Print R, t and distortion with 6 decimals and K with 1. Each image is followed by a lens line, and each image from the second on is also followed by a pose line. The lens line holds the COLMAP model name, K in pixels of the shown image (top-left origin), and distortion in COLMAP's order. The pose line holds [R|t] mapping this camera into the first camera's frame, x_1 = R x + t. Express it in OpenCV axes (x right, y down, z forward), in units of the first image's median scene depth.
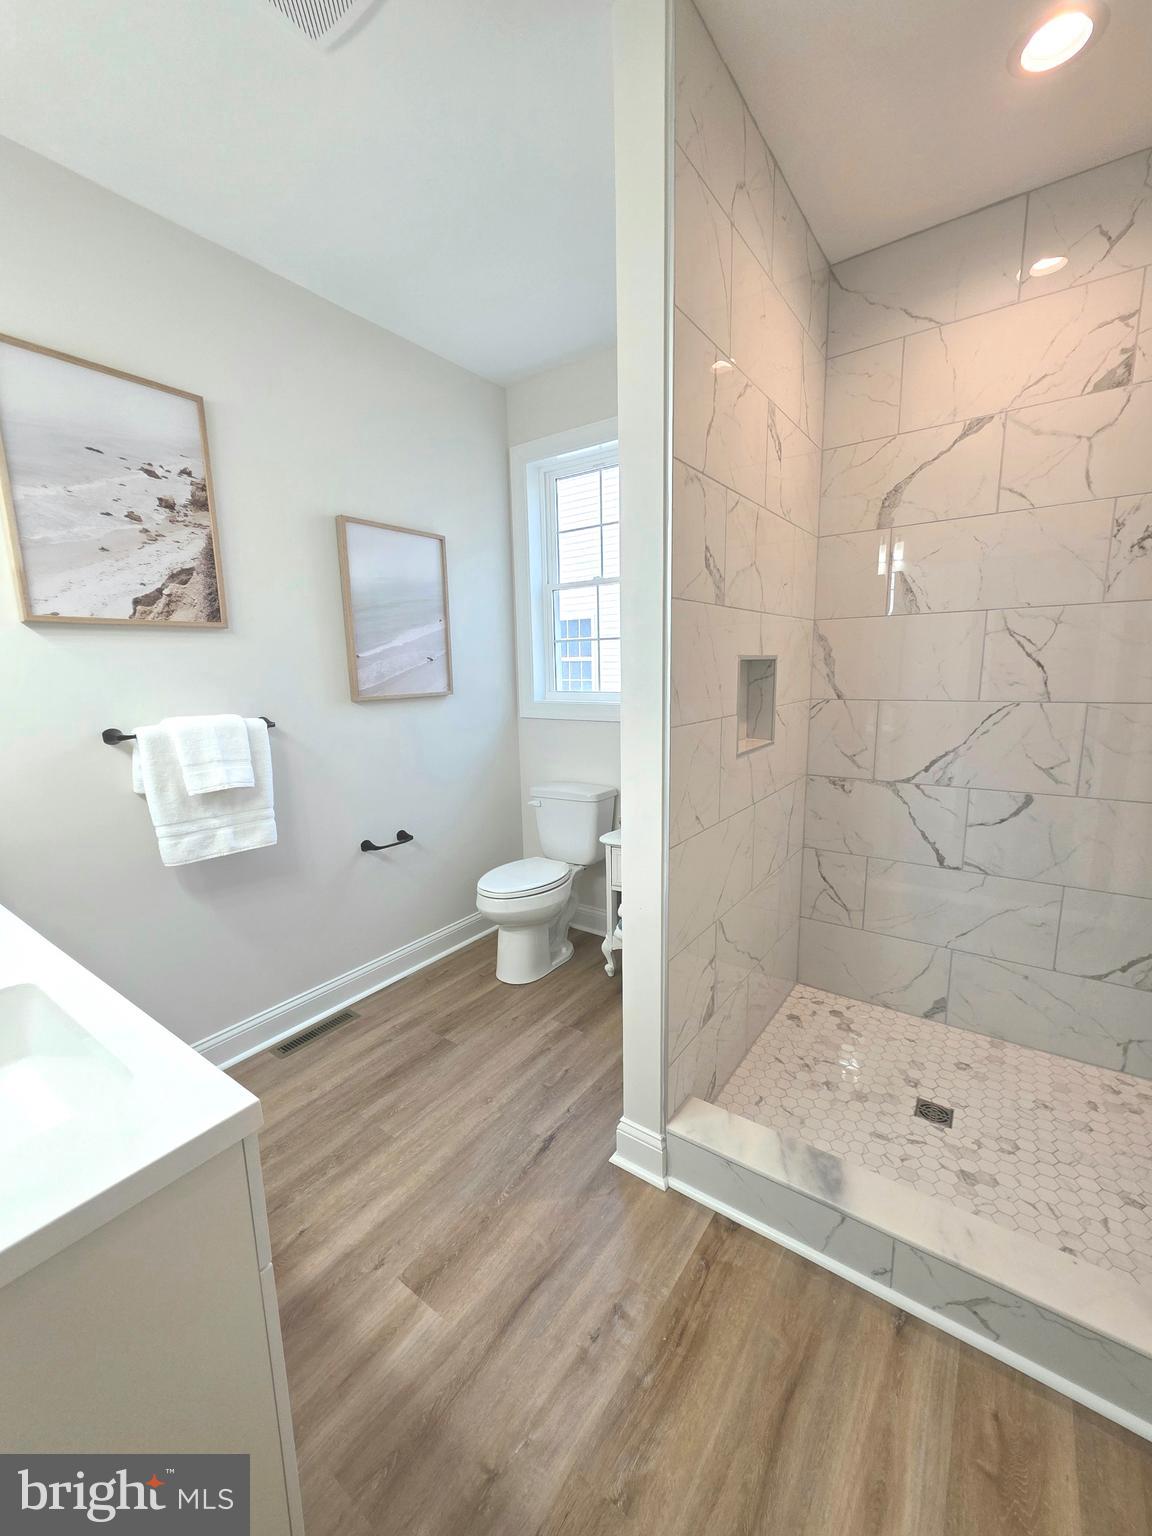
lens RADIAL K [[612.9, 0, 581.4], [0, 612.9, 771.3], [0, 0, 1]] dist [0.002988, 0.000364]
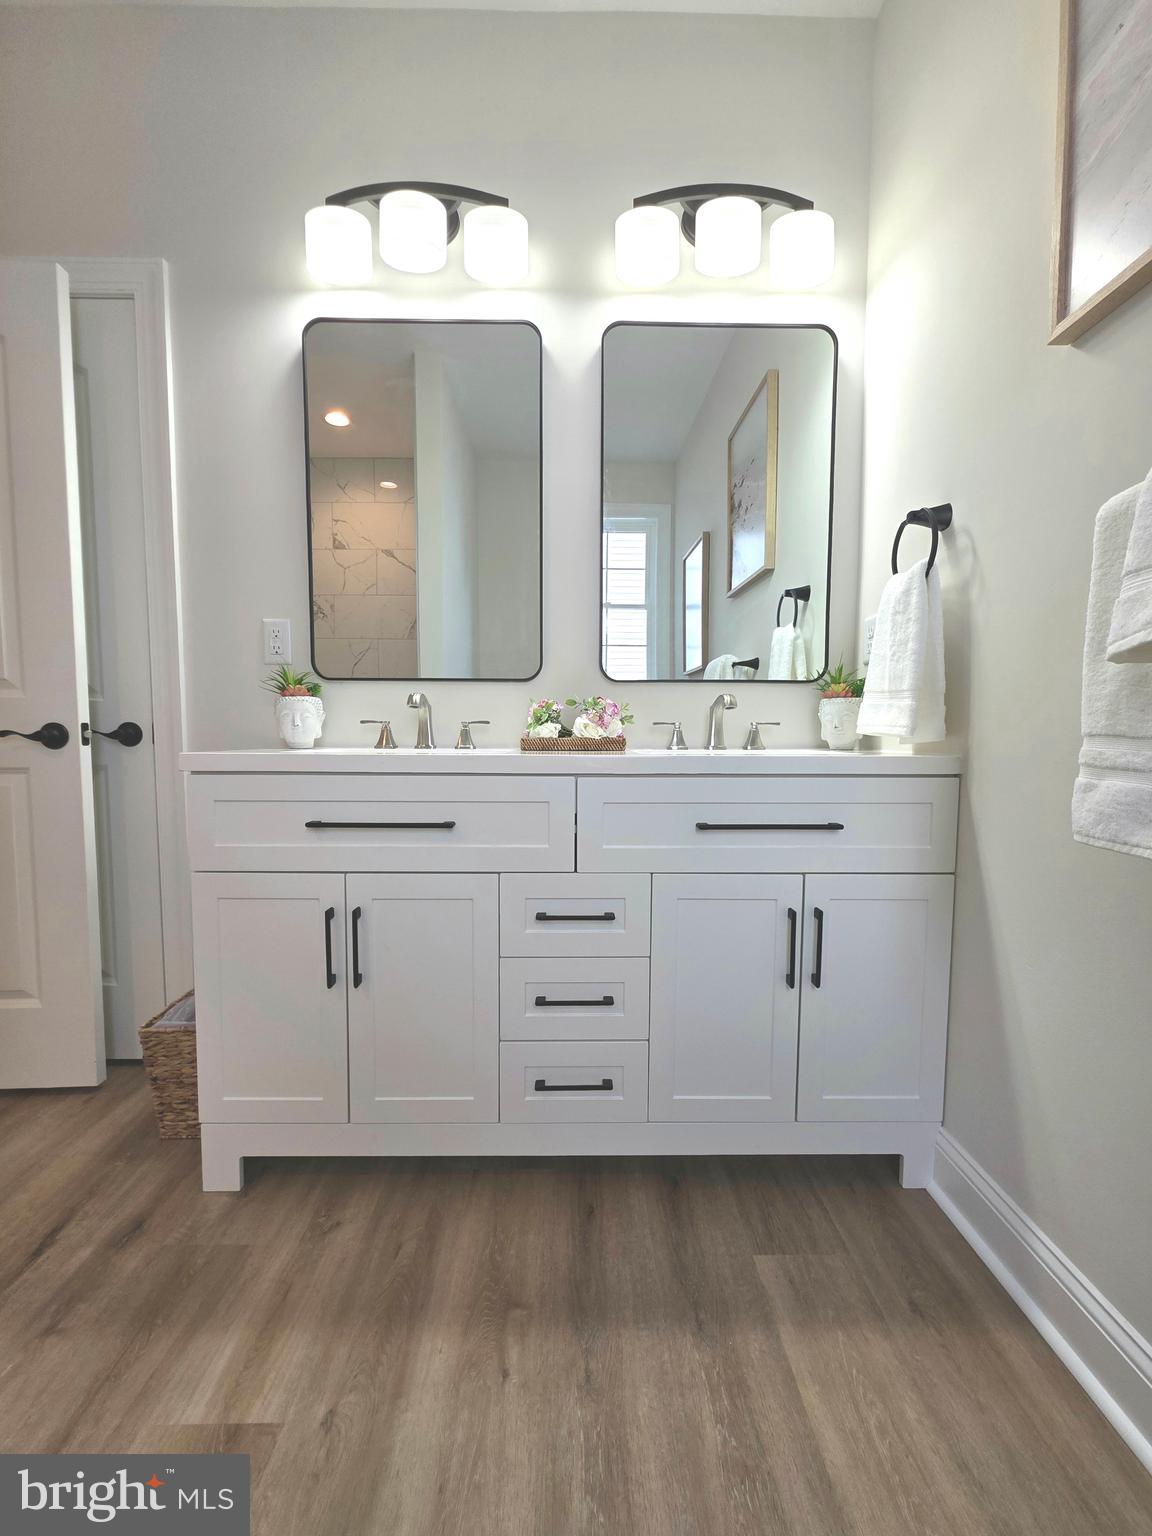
lens RADIAL K [[612.9, 0, 576.6], [0, 612.9, 764.0], [0, 0, 1]] dist [0.002988, 0.000364]
pose [[-0.809972, 0.059809, -0.583411, -0.222721], [-0.079217, 0.974512, 0.209883, 0.062978], [0.581094, 0.216215, -0.784590, 1.500556]]
